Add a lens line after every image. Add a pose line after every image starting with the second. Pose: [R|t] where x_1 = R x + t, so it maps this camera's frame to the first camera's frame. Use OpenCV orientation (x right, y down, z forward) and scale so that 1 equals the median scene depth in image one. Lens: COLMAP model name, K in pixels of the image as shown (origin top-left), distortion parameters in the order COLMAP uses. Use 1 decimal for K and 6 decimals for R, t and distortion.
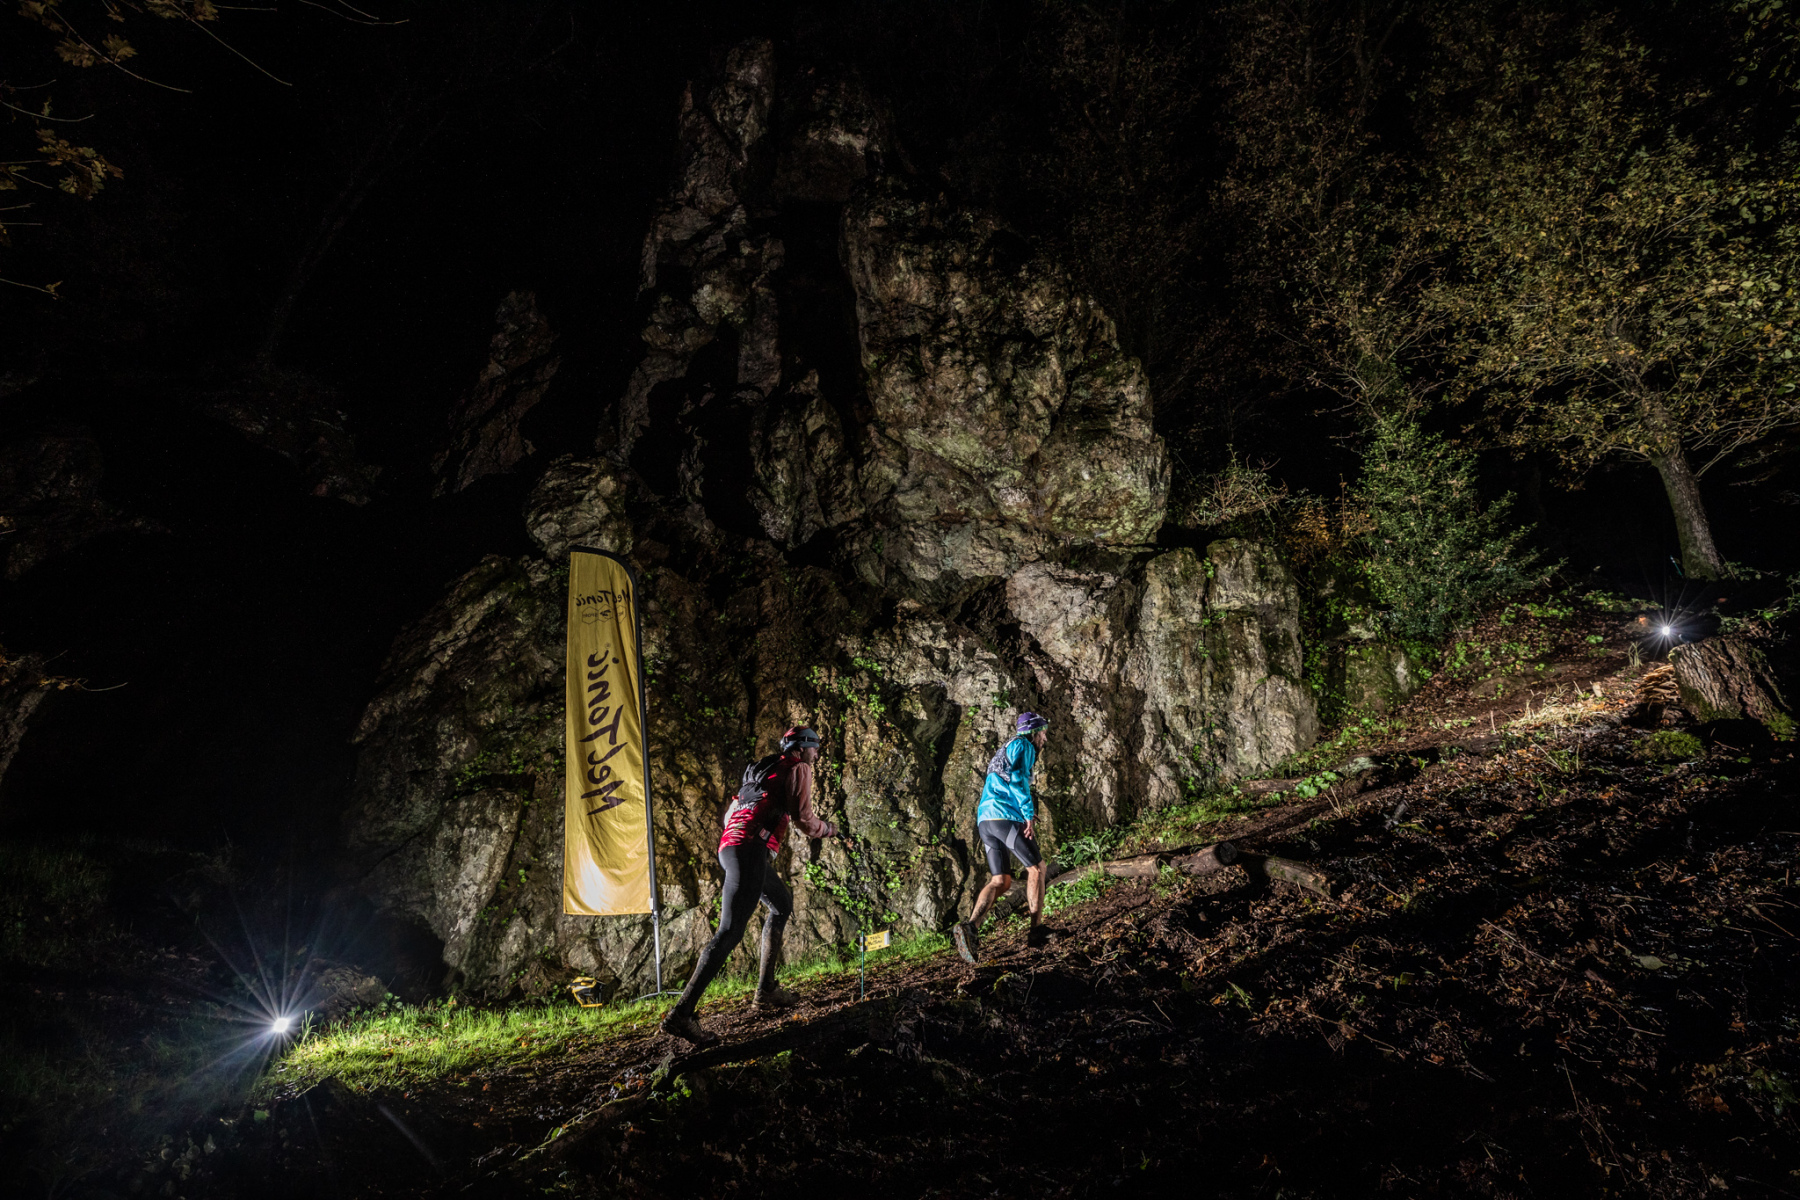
lens RADIAL K [[820.5, 0, 904.1], [0, 820.5, 604.7], [0, 0, 1]] dist [-0.041438, 0.012212]
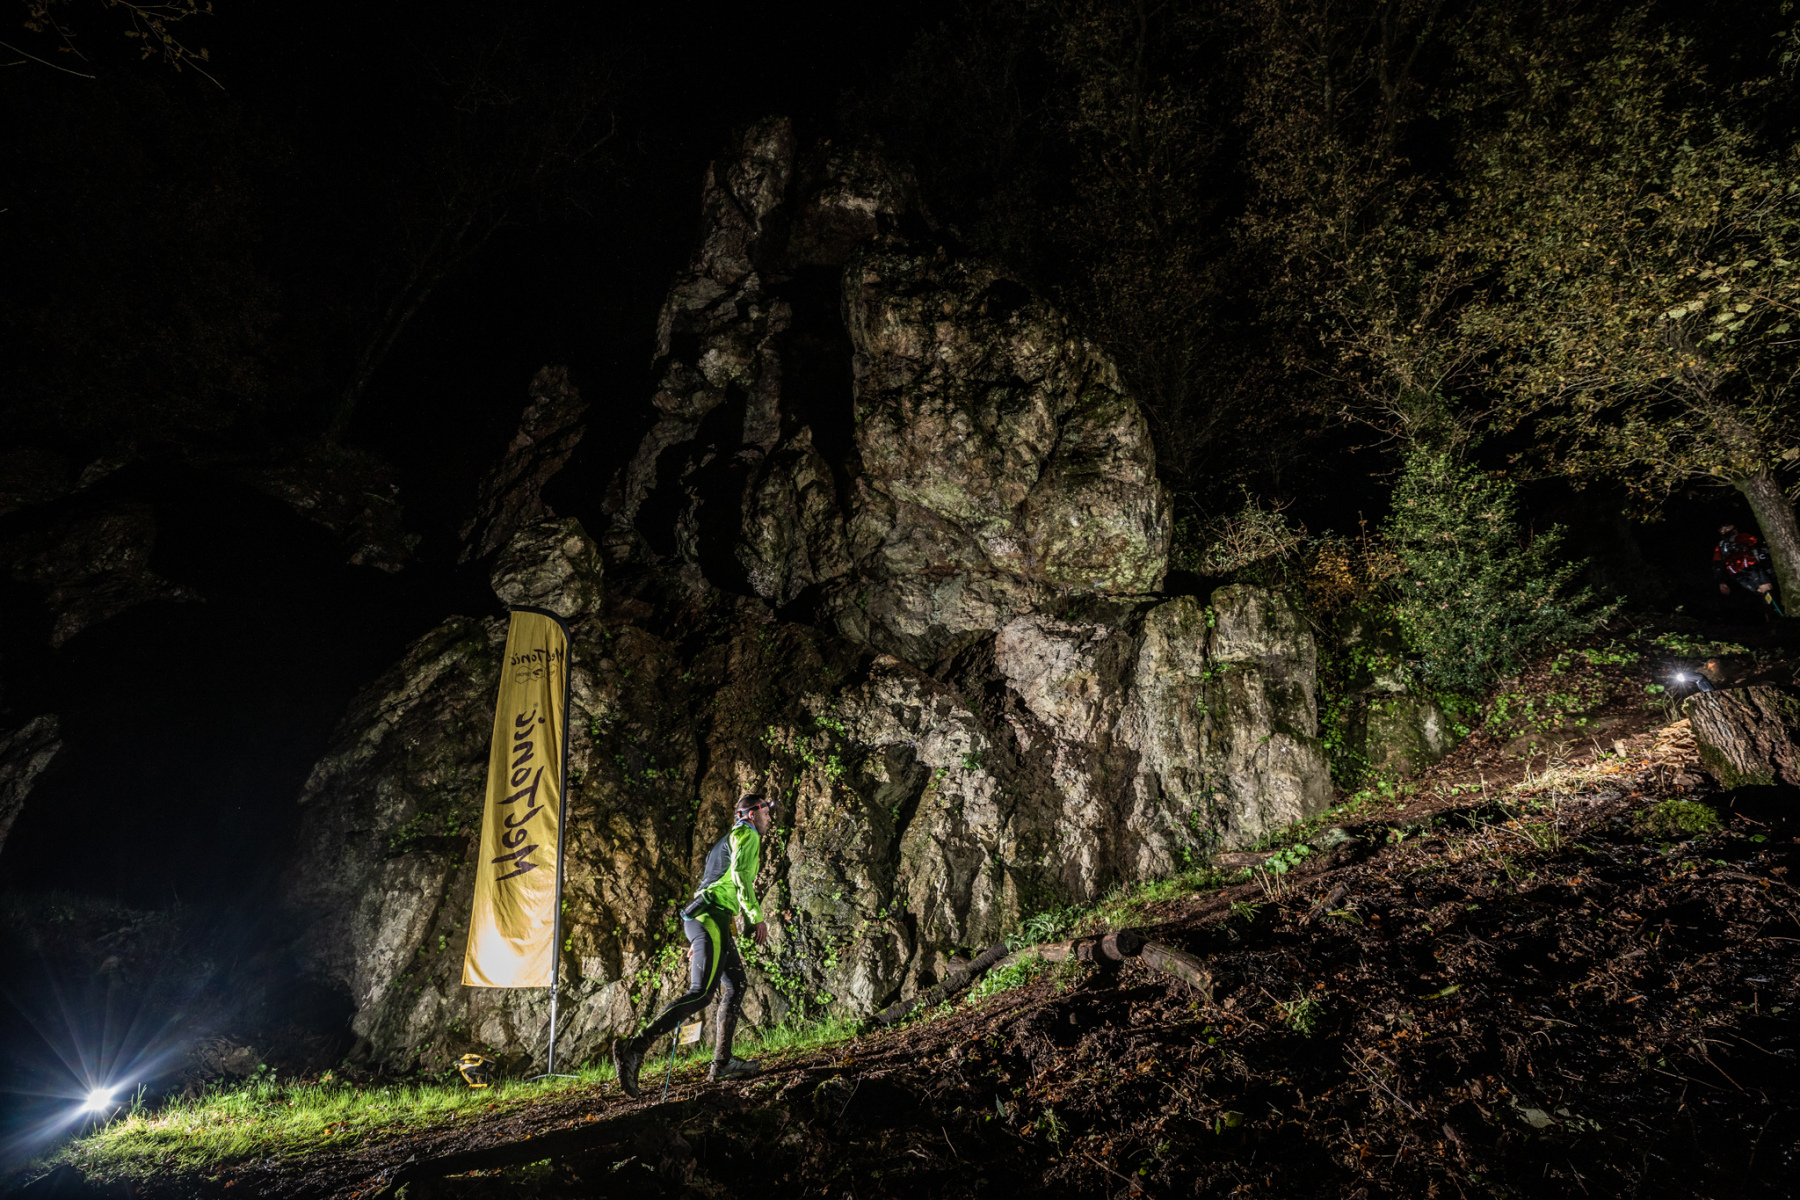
lens RADIAL K [[820.5, 0, 904.1], [0, 820.5, 604.7], [0, 0, 1]] dist [-0.041438, 0.012212]
pose [[0.994112, -0.020088, -0.106481, 0.128584], [0.012338, 0.997260, -0.072945, 0.004578], [0.107655, 0.071202, 0.991635, 0.045962]]
